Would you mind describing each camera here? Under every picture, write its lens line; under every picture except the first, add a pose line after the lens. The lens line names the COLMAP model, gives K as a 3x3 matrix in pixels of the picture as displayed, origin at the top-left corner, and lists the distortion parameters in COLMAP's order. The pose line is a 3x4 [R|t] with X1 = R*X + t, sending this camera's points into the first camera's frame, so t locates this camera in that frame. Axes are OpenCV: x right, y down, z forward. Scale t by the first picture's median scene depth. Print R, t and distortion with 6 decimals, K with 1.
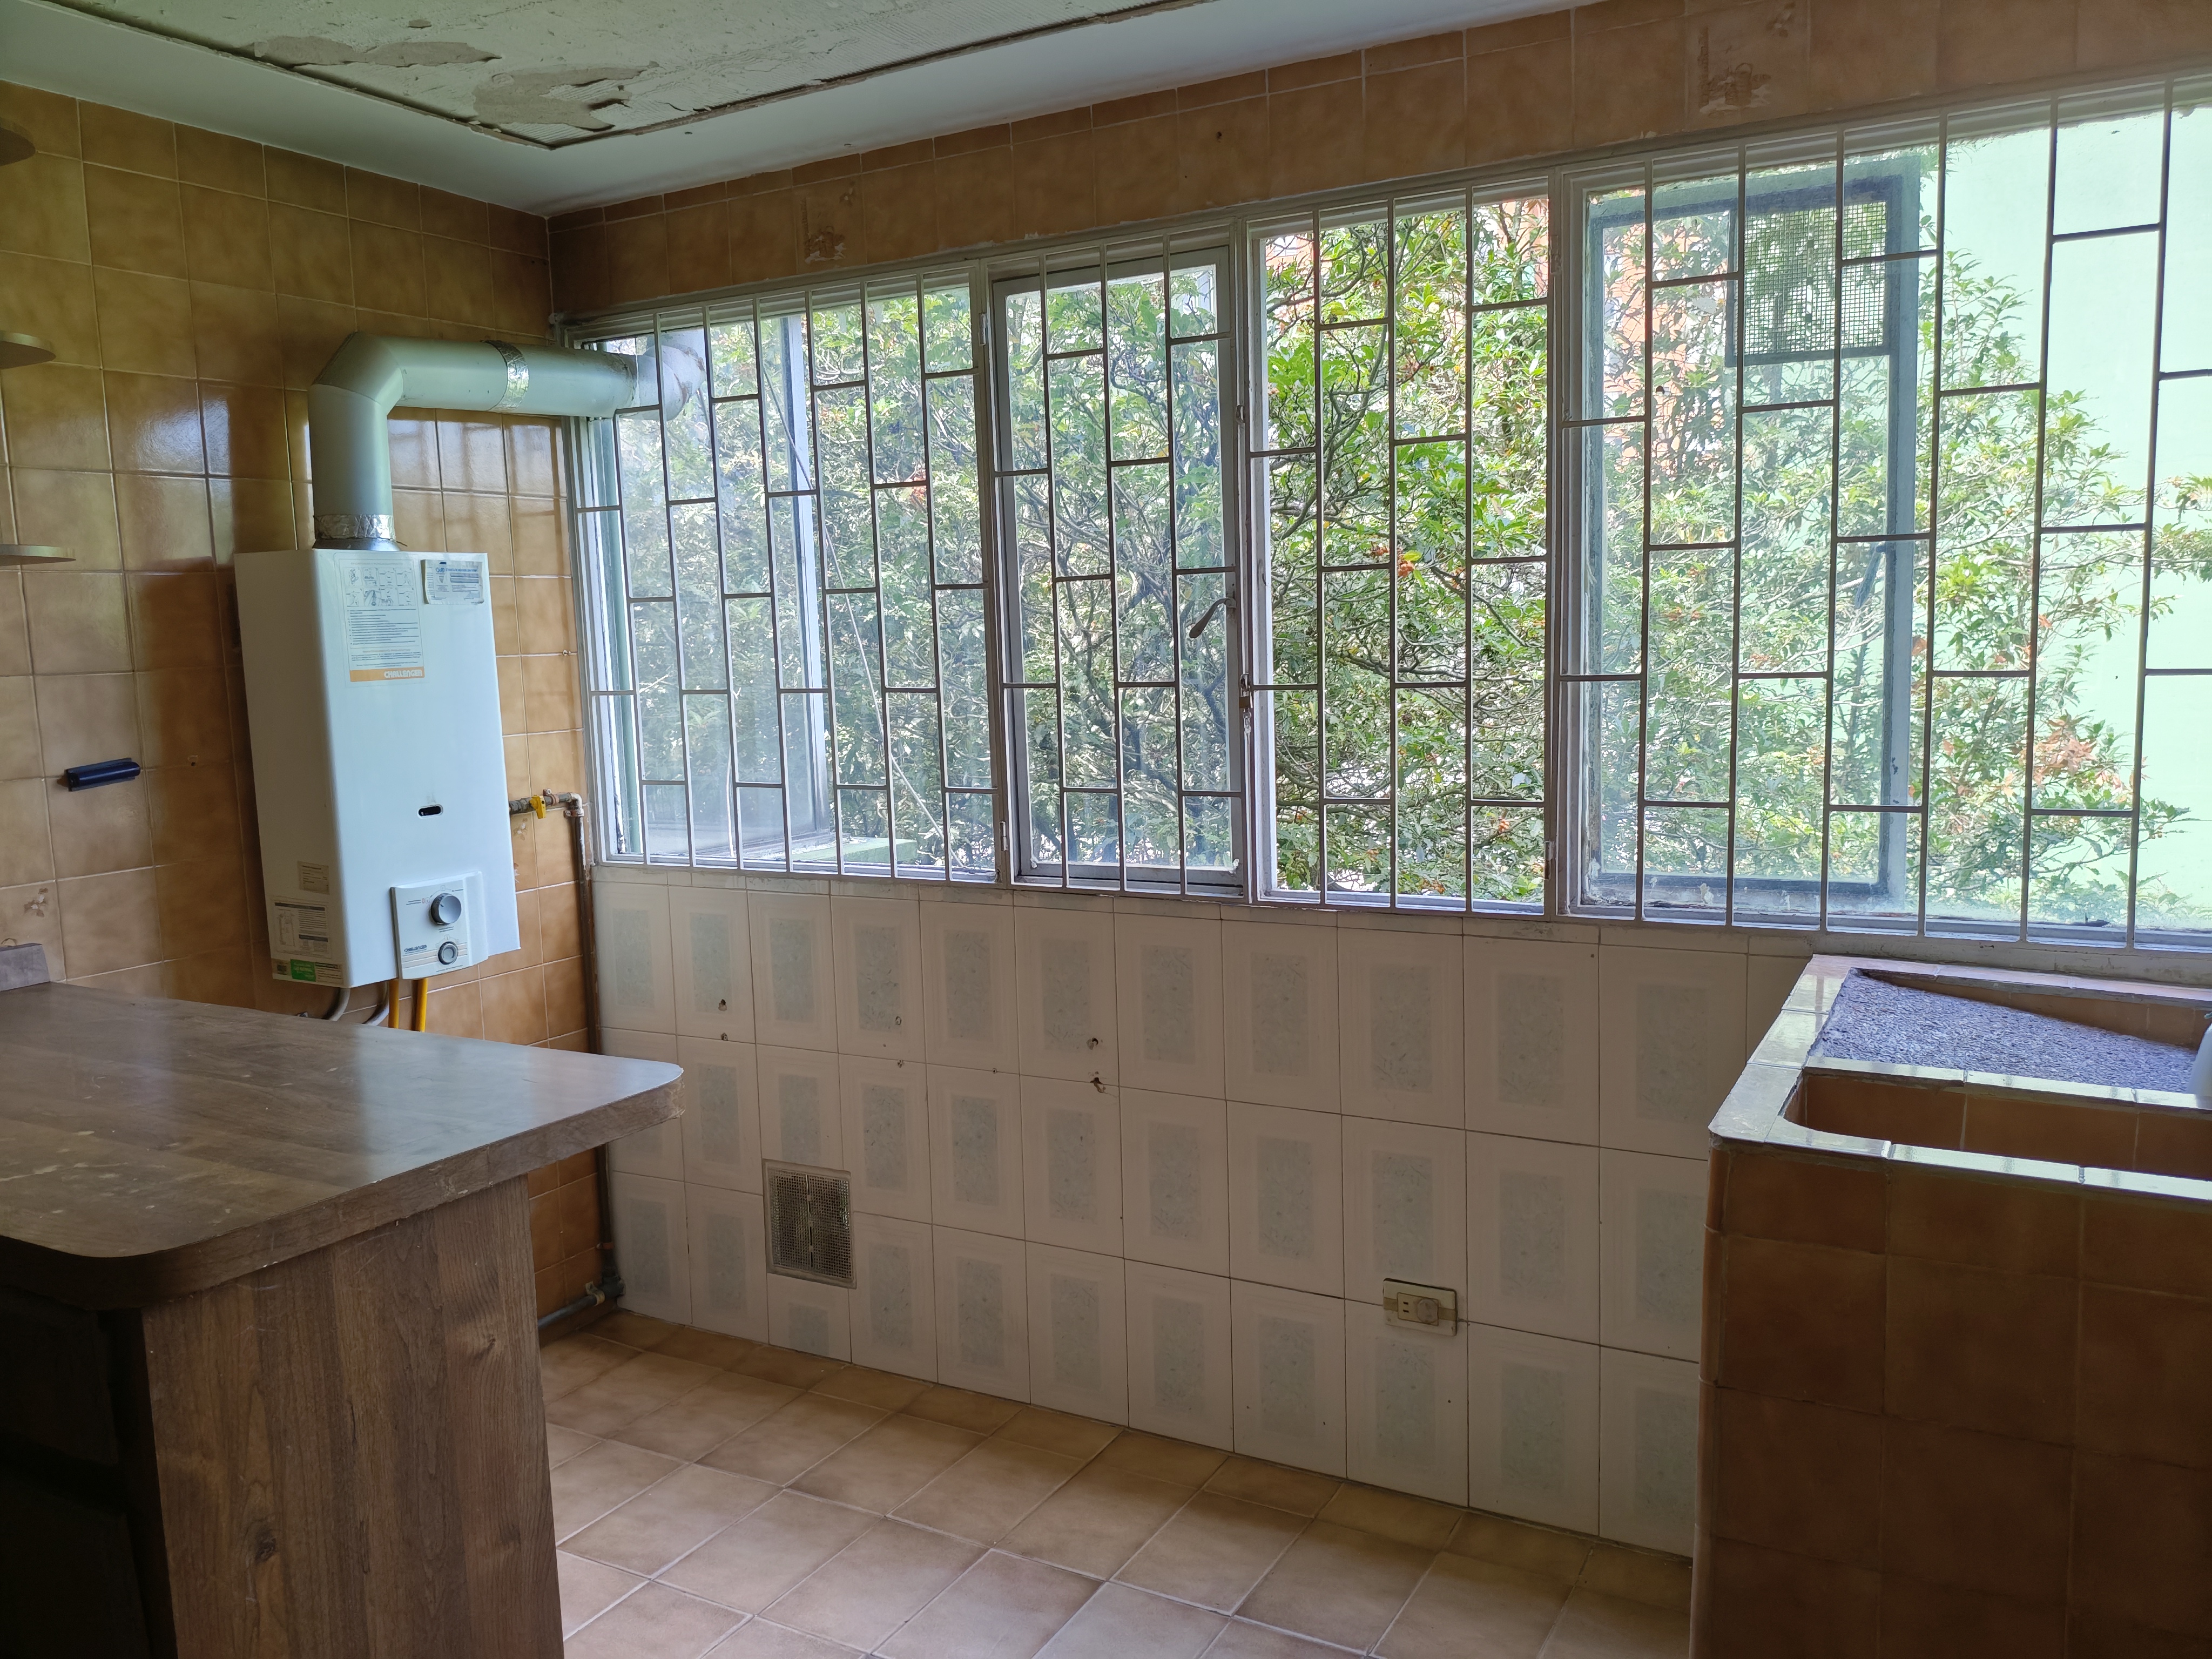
lens RADIAL K [[1714.4, 0, 1096.5], [0, 1714.4, 839.1], [0, 0, 1]] dist [0.042297, -0.070175]
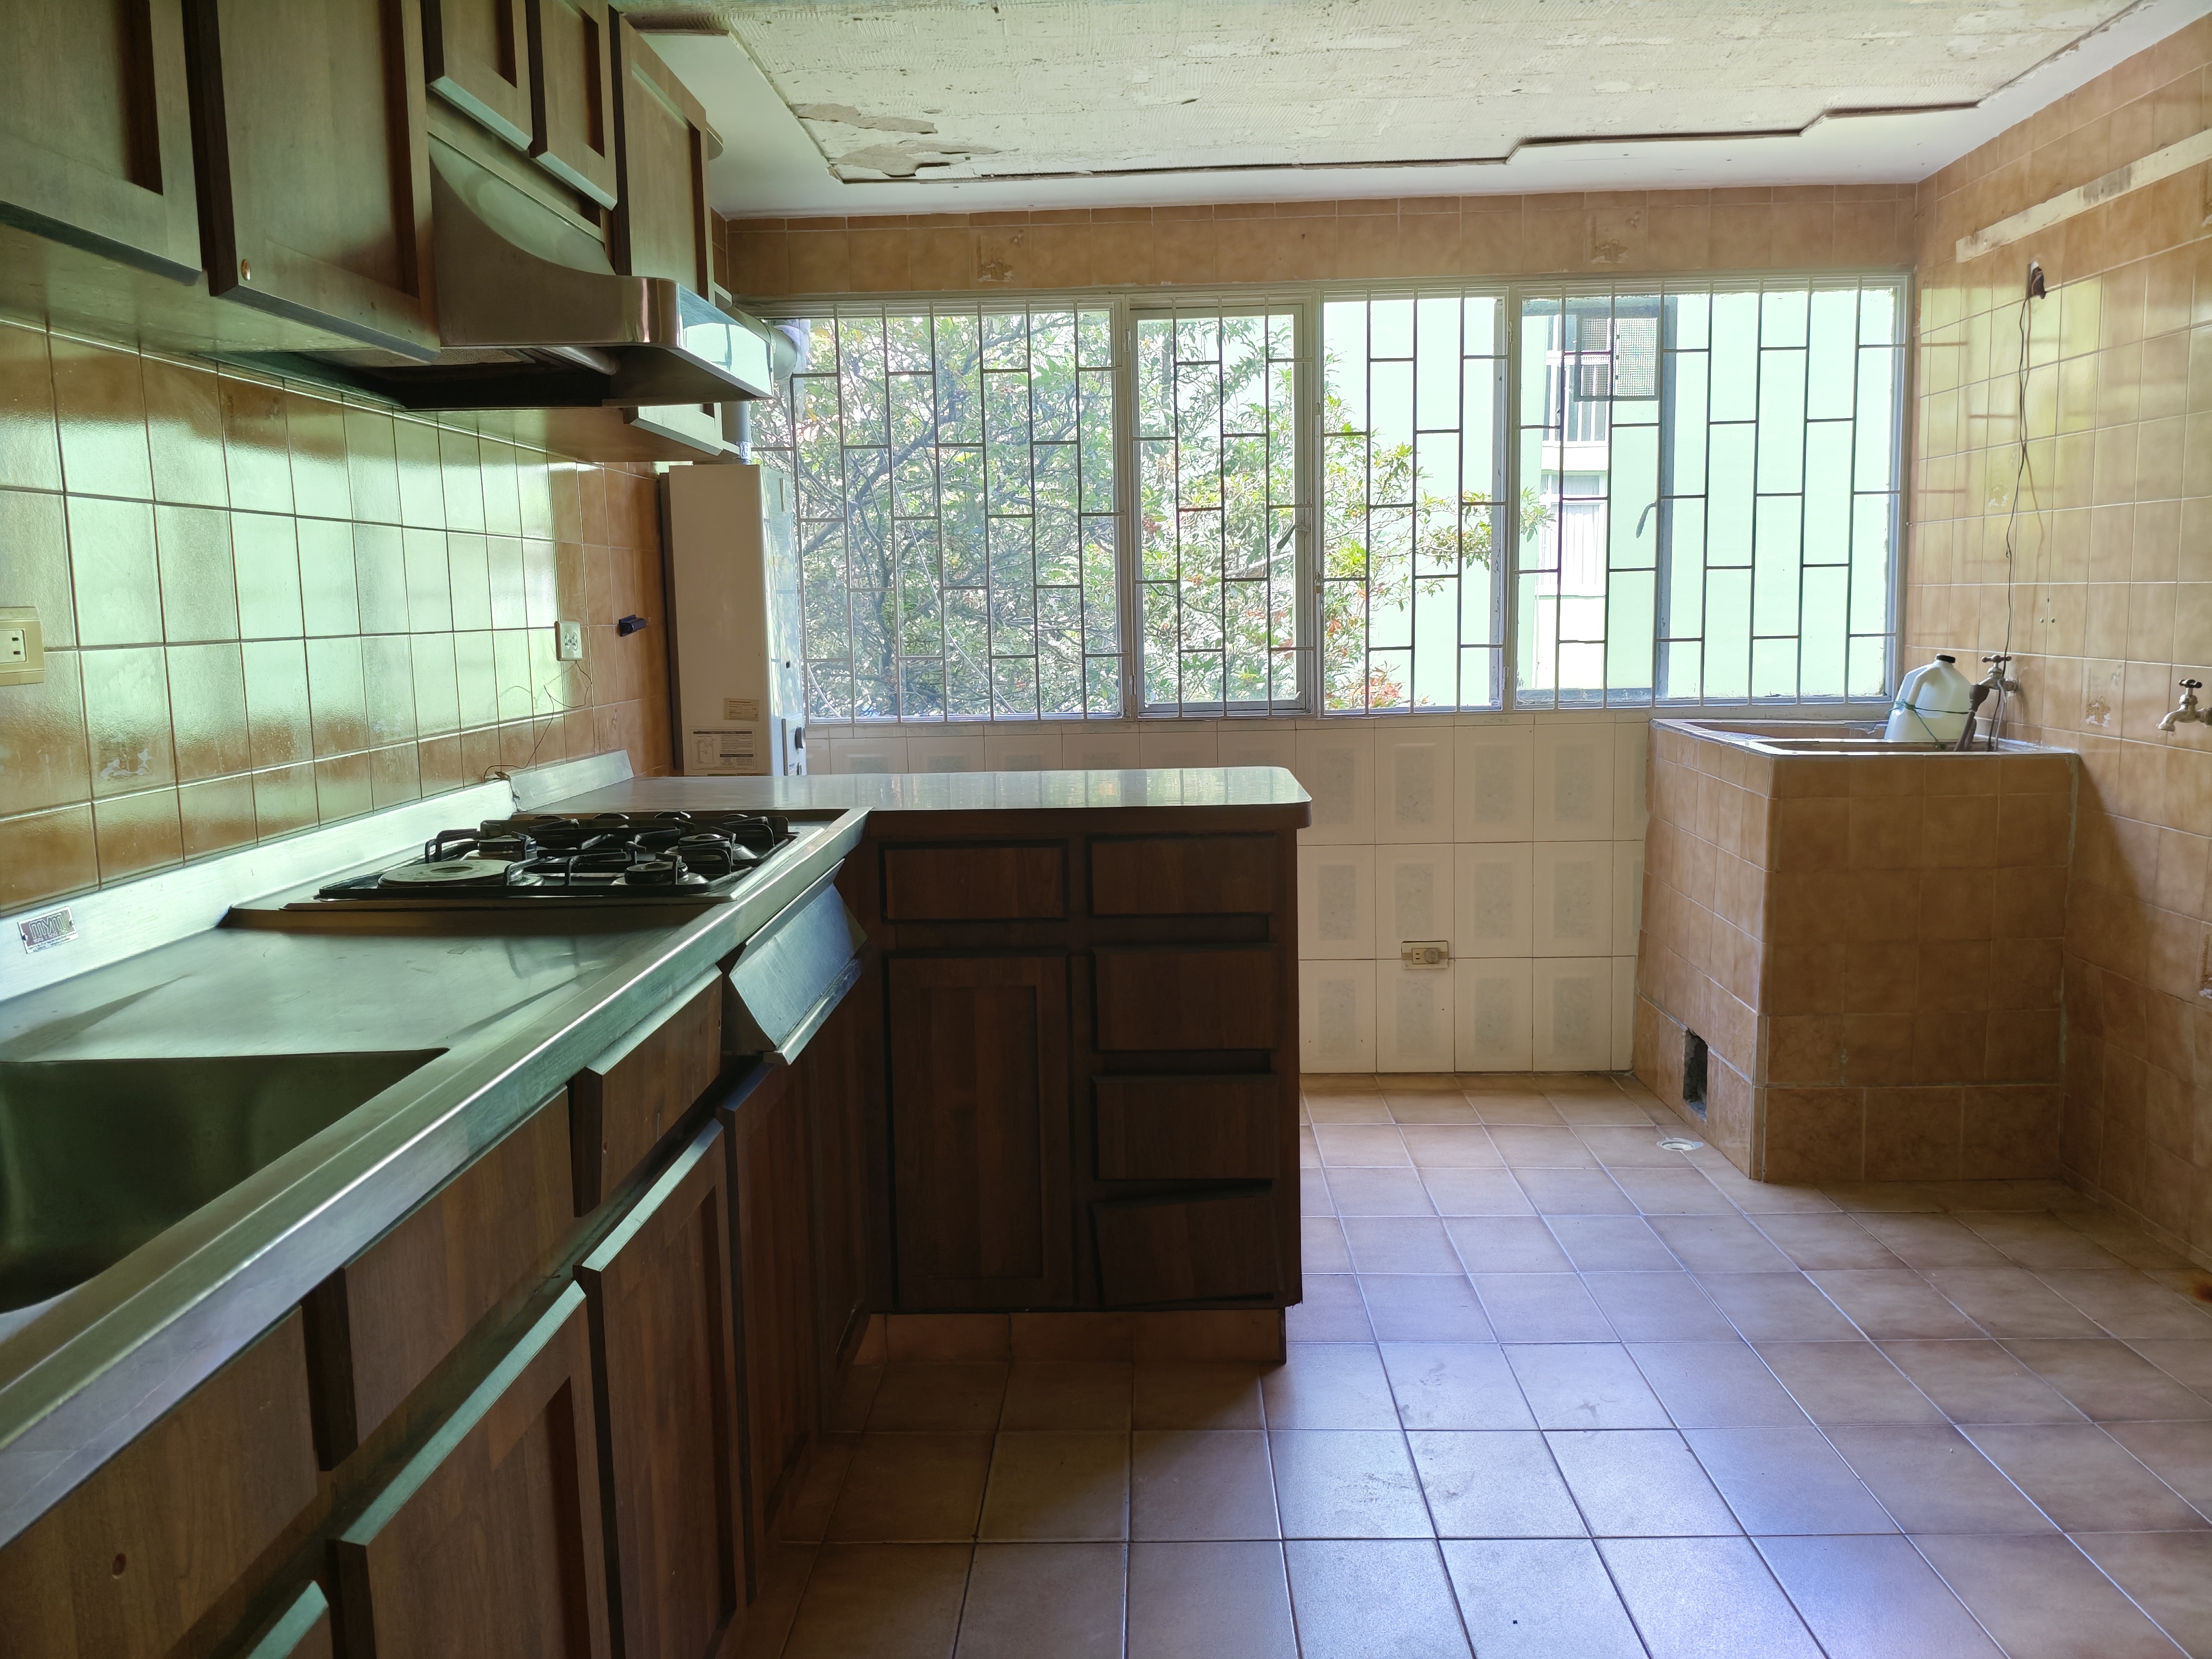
lens RADIAL K [[1704.7, 0, 1115.3], [0, 1704.7, 823.3], [0, 0, 1]] dist [0.074539, -0.132727]
pose [[0.884787, -0.046283, 0.463691, -0.867640], [0.051767, 0.998659, 0.000902, 0.132552], [-0.463111, 0.023206, 0.885996, -0.336153]]
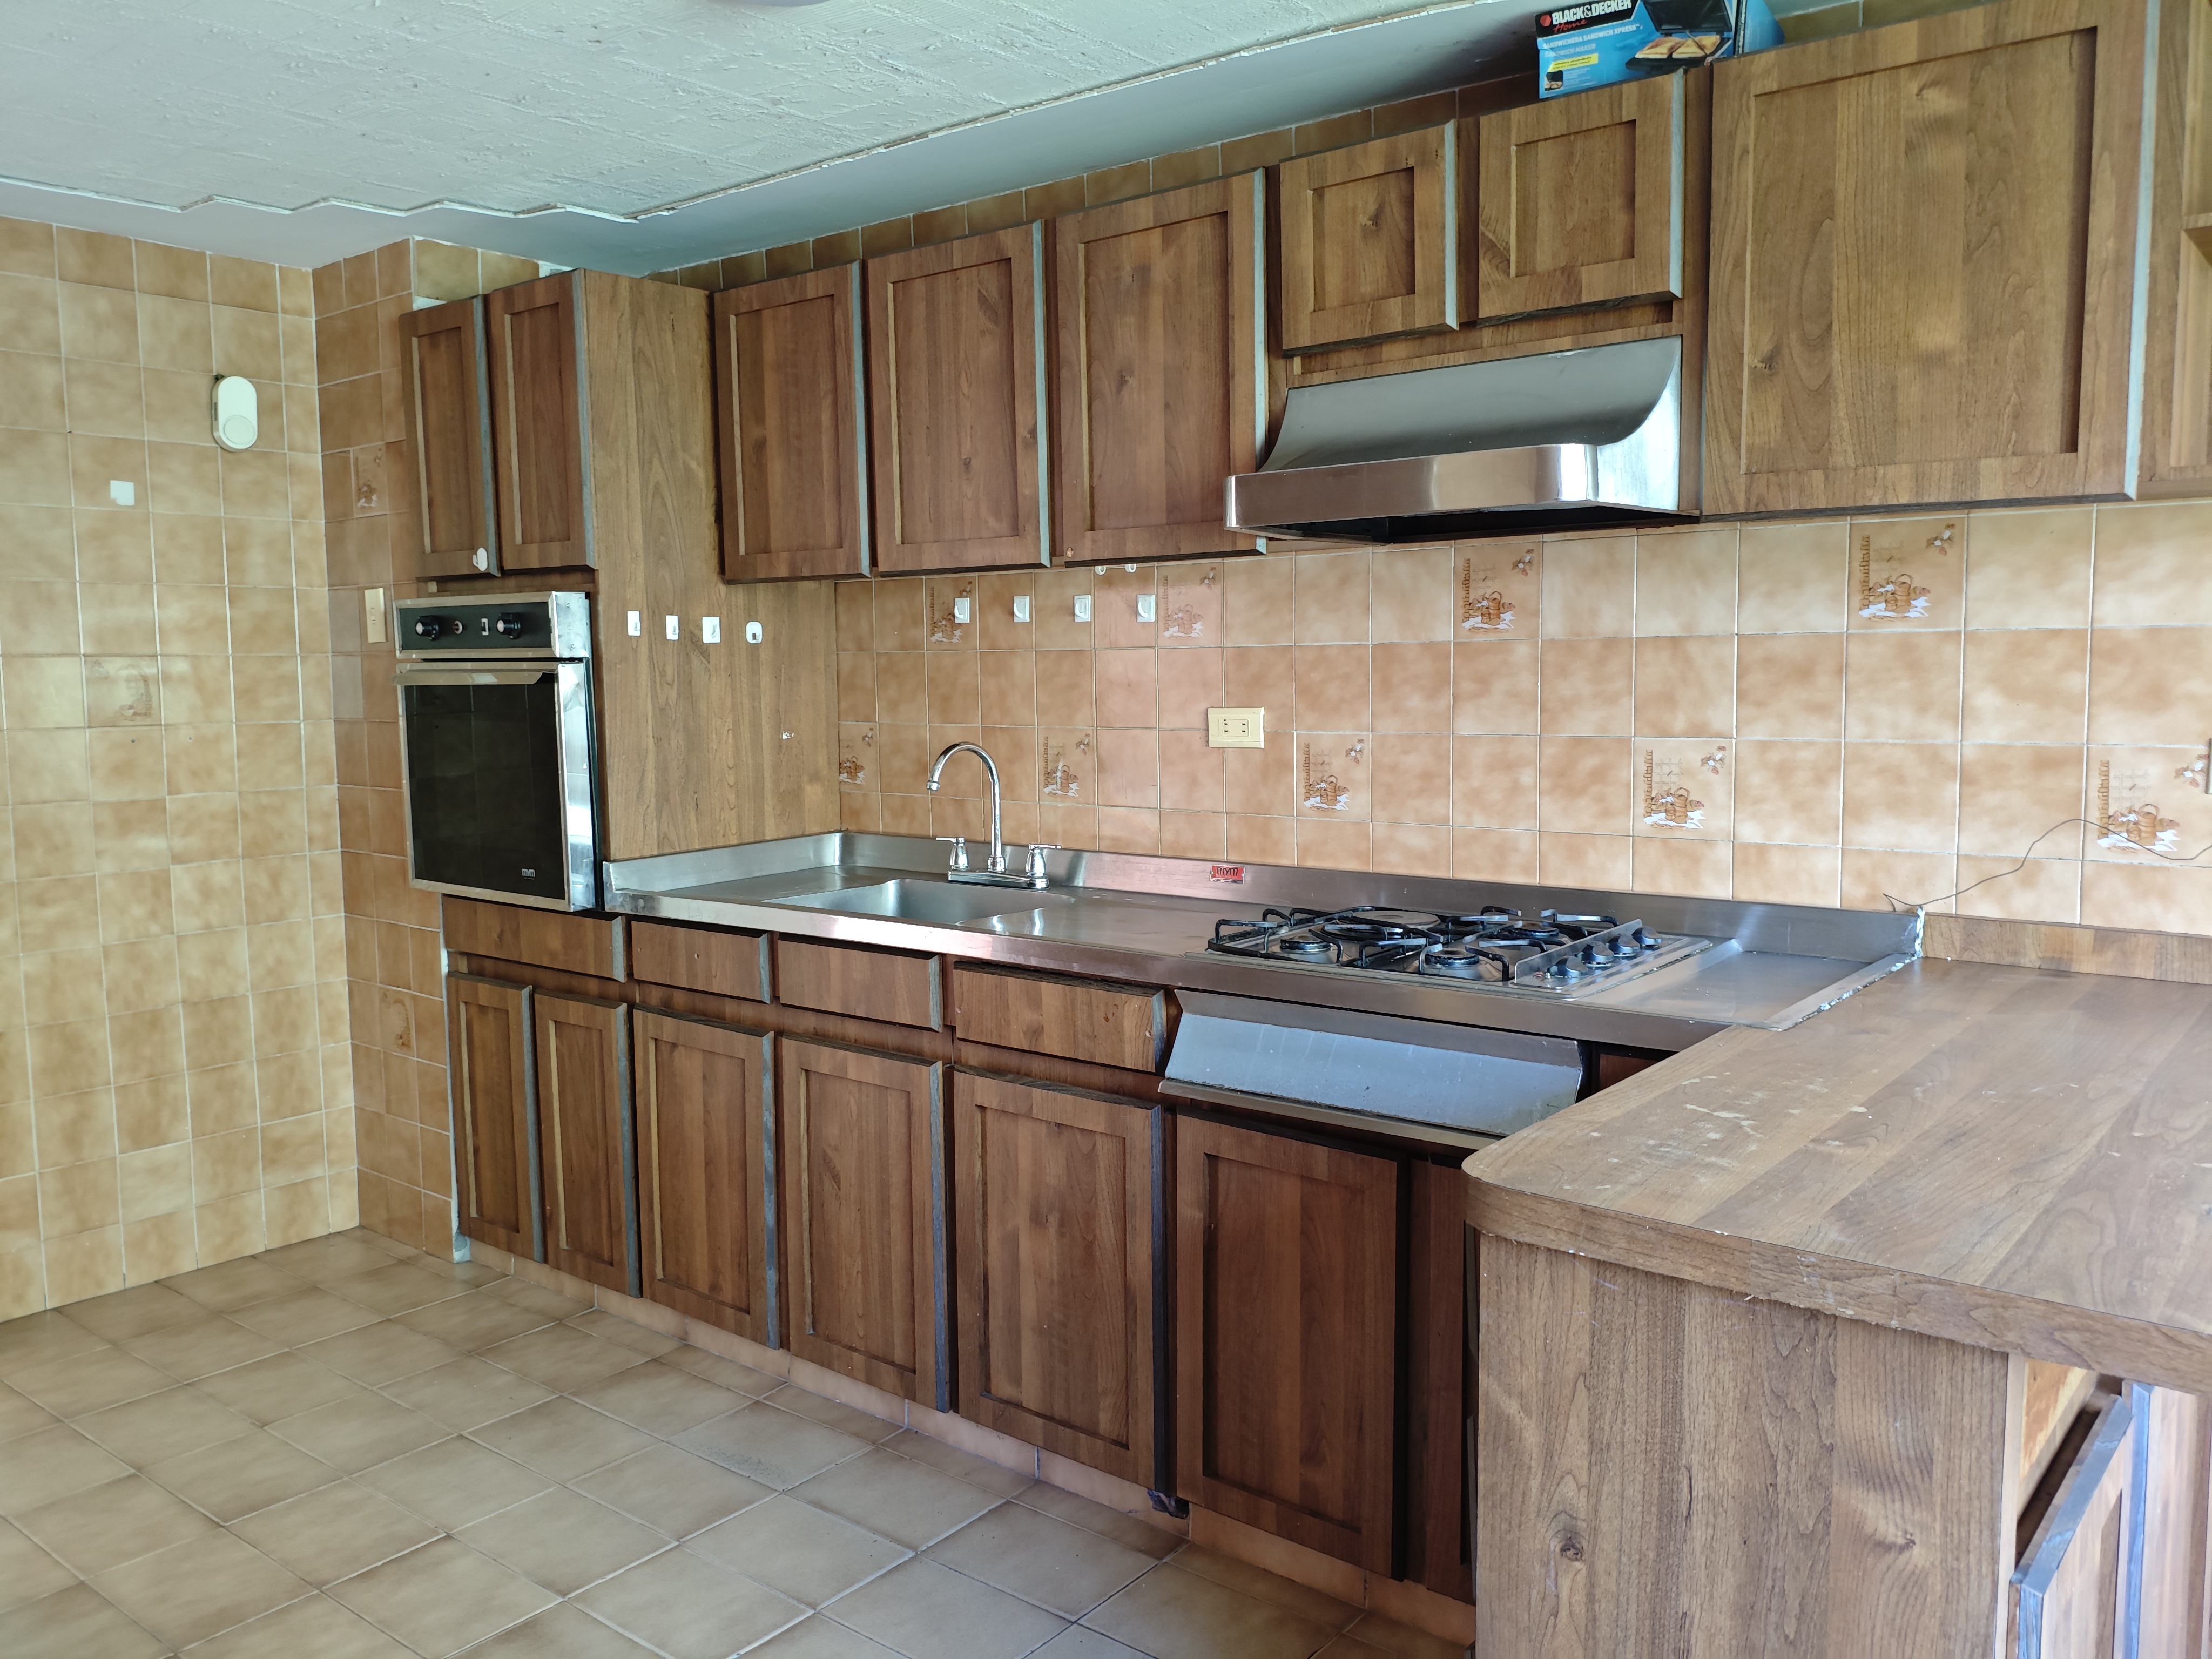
lens RADIAL K [[1704.7, 0, 1115.3], [0, 1704.7, 823.3], [0, 0, 1]] dist [0.074539, -0.132727]
pose [[-0.152538, 0.129049, -0.979836, 0.236594], [-0.105030, 0.983707, 0.145910, -0.048275], [0.982701, 0.125169, -0.136499, 0.470773]]
